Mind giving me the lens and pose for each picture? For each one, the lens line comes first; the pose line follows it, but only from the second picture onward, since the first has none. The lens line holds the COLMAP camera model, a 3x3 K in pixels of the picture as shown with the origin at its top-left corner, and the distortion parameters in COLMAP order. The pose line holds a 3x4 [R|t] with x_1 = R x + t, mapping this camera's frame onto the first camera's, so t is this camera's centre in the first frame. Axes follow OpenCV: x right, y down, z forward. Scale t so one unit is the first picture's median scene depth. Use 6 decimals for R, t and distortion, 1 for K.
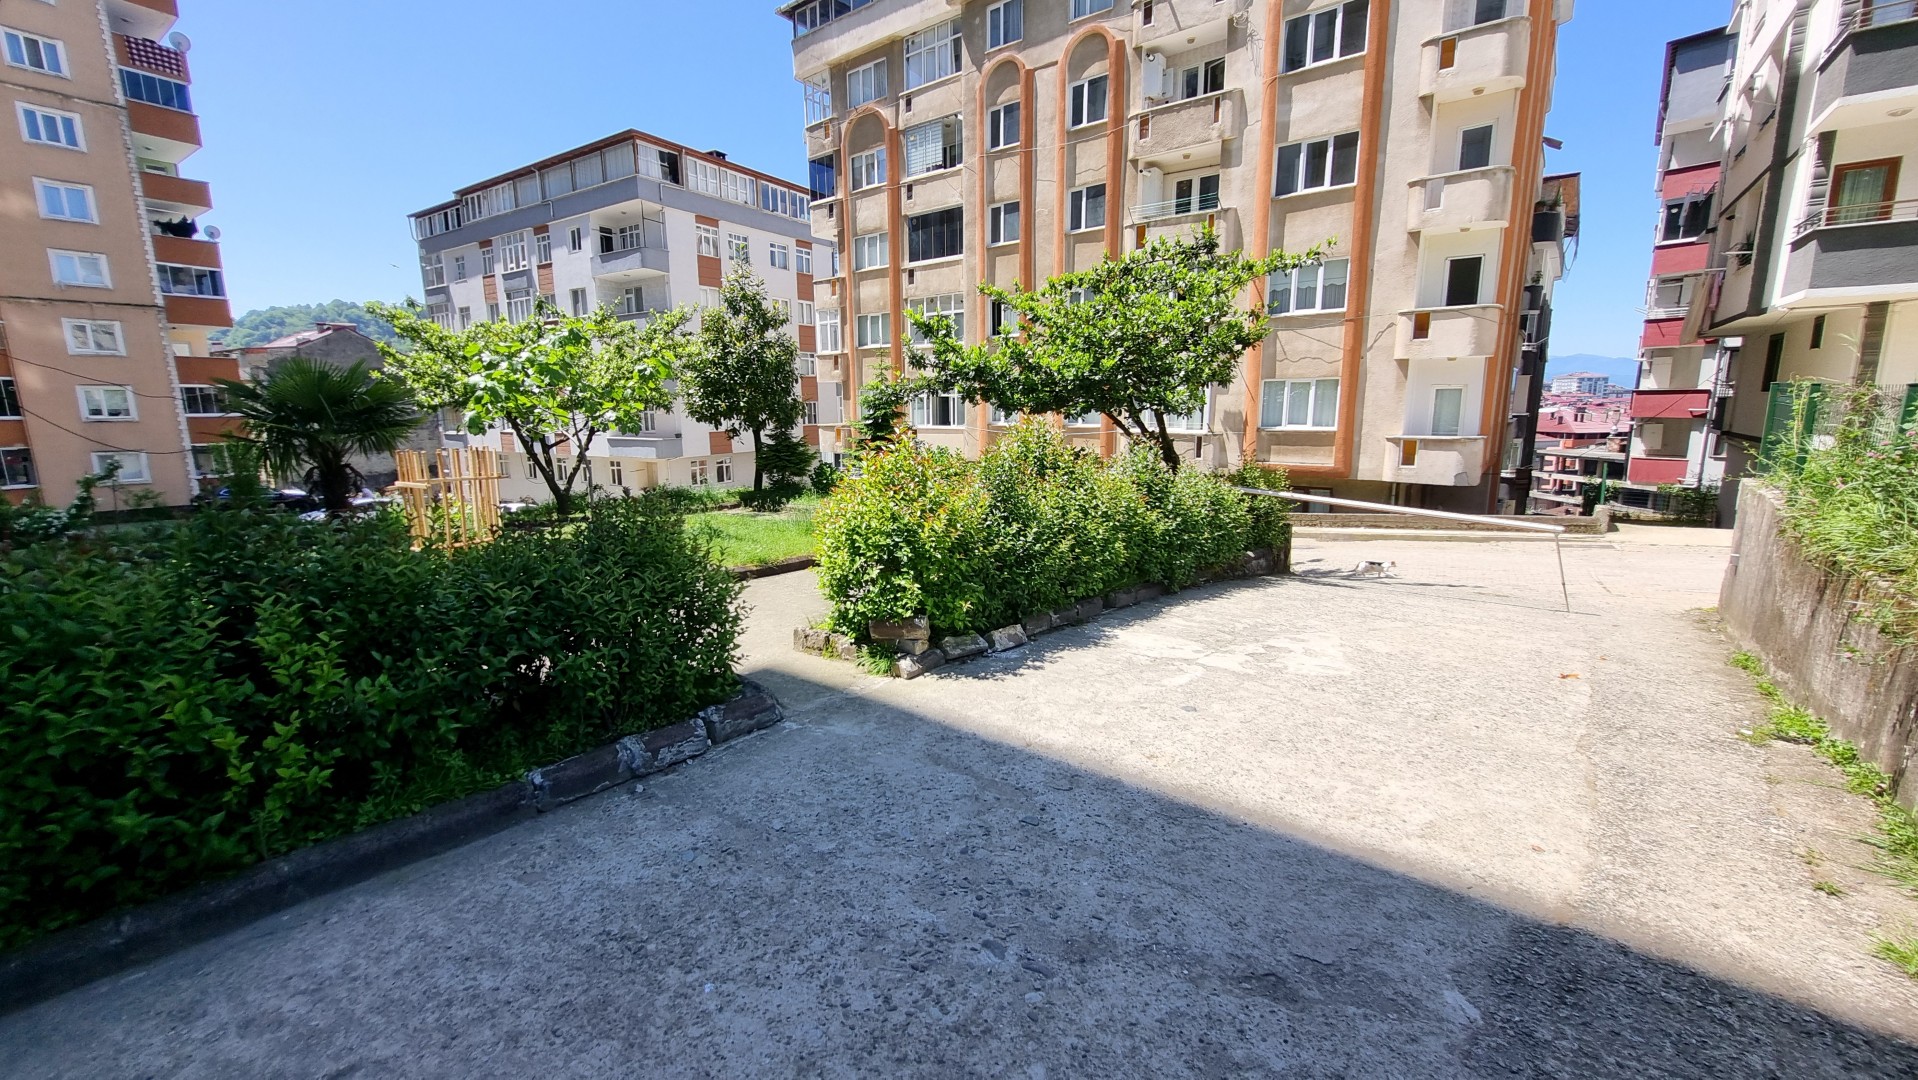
lens RADIAL K [[751.5, 0, 923.9], [0, 751.5, 541.7], [0, 0, 1]] dist [0.005112, -0.002579]
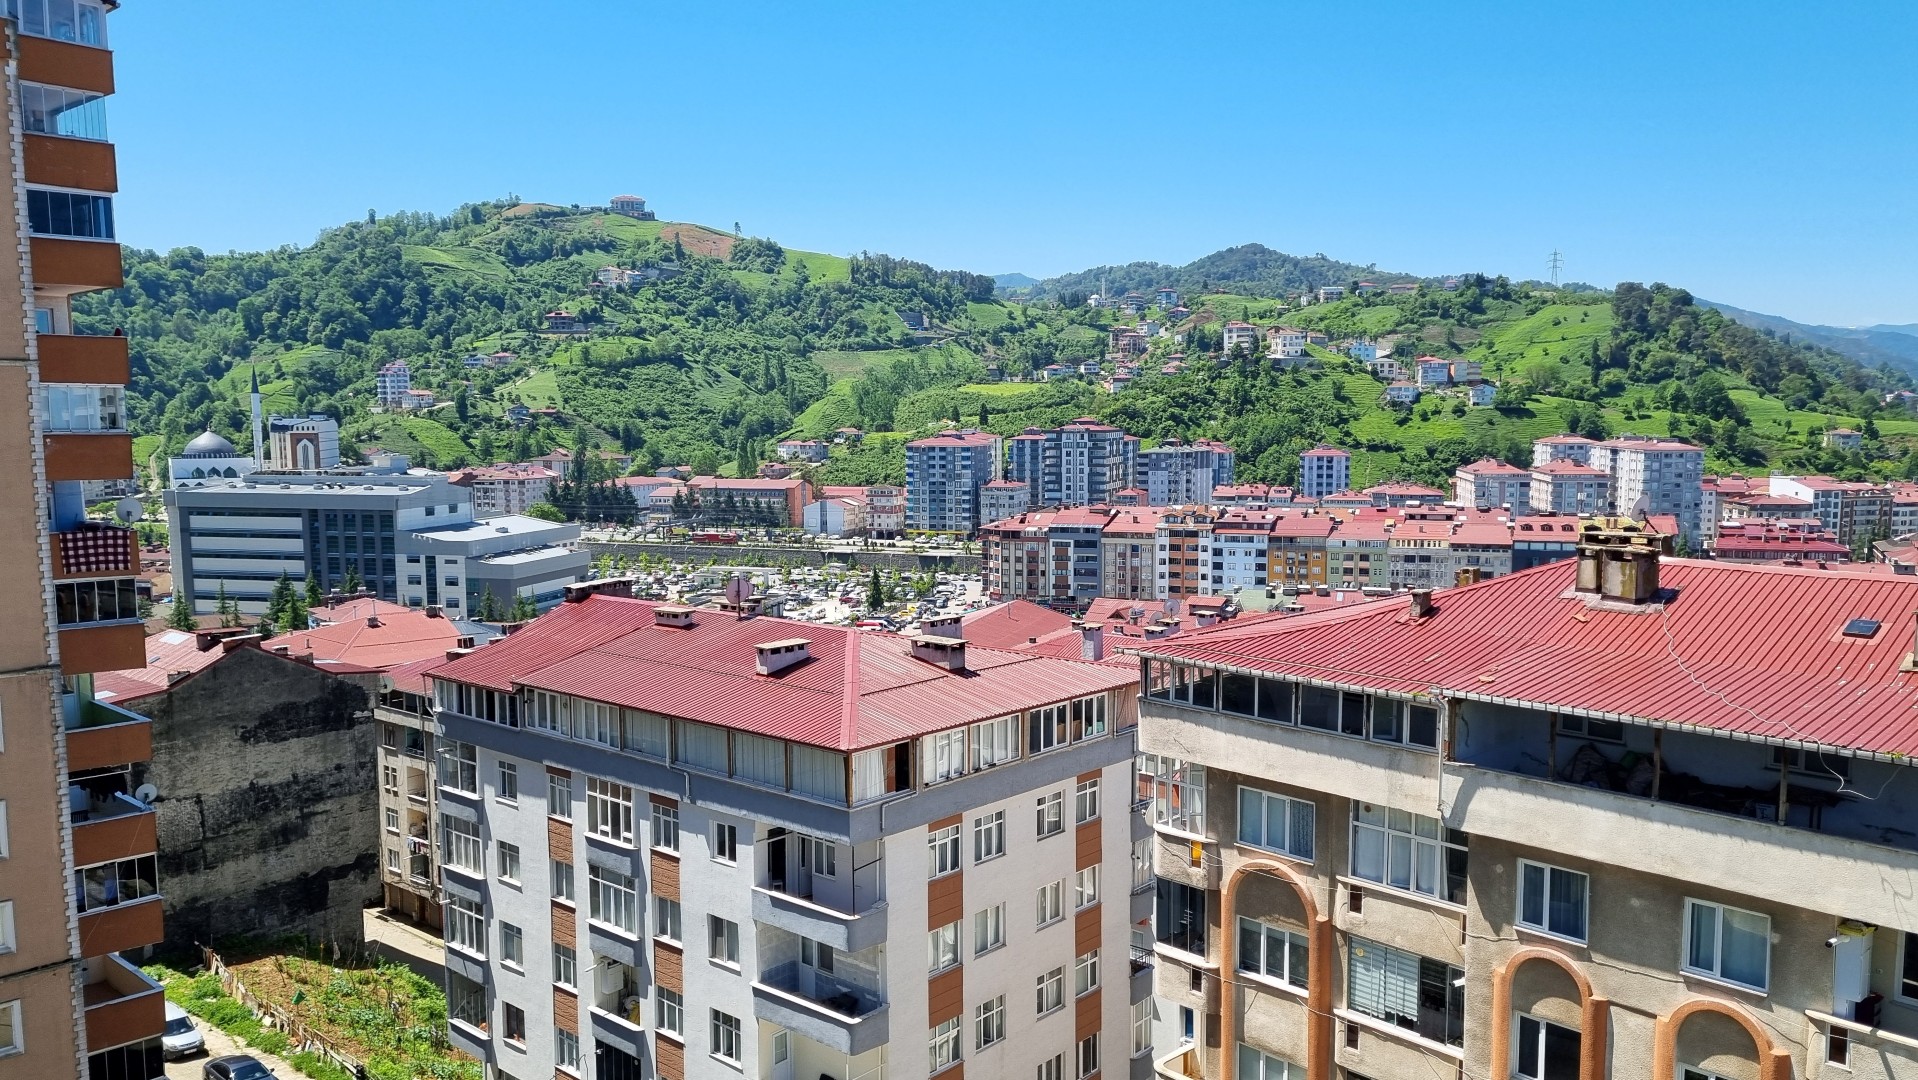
lens RADIAL K [[1456.0, 0, 960.2], [0, 1456.0, 542.6], [0, 0, 1]] dist [0.068064, -0.049046]
pose [[0.991756, 0.023156, -0.126029, -0.168671], [-0.033049, 0.996485, -0.076980, -0.680923], [0.123804, 0.080511, 0.989035, -0.176931]]
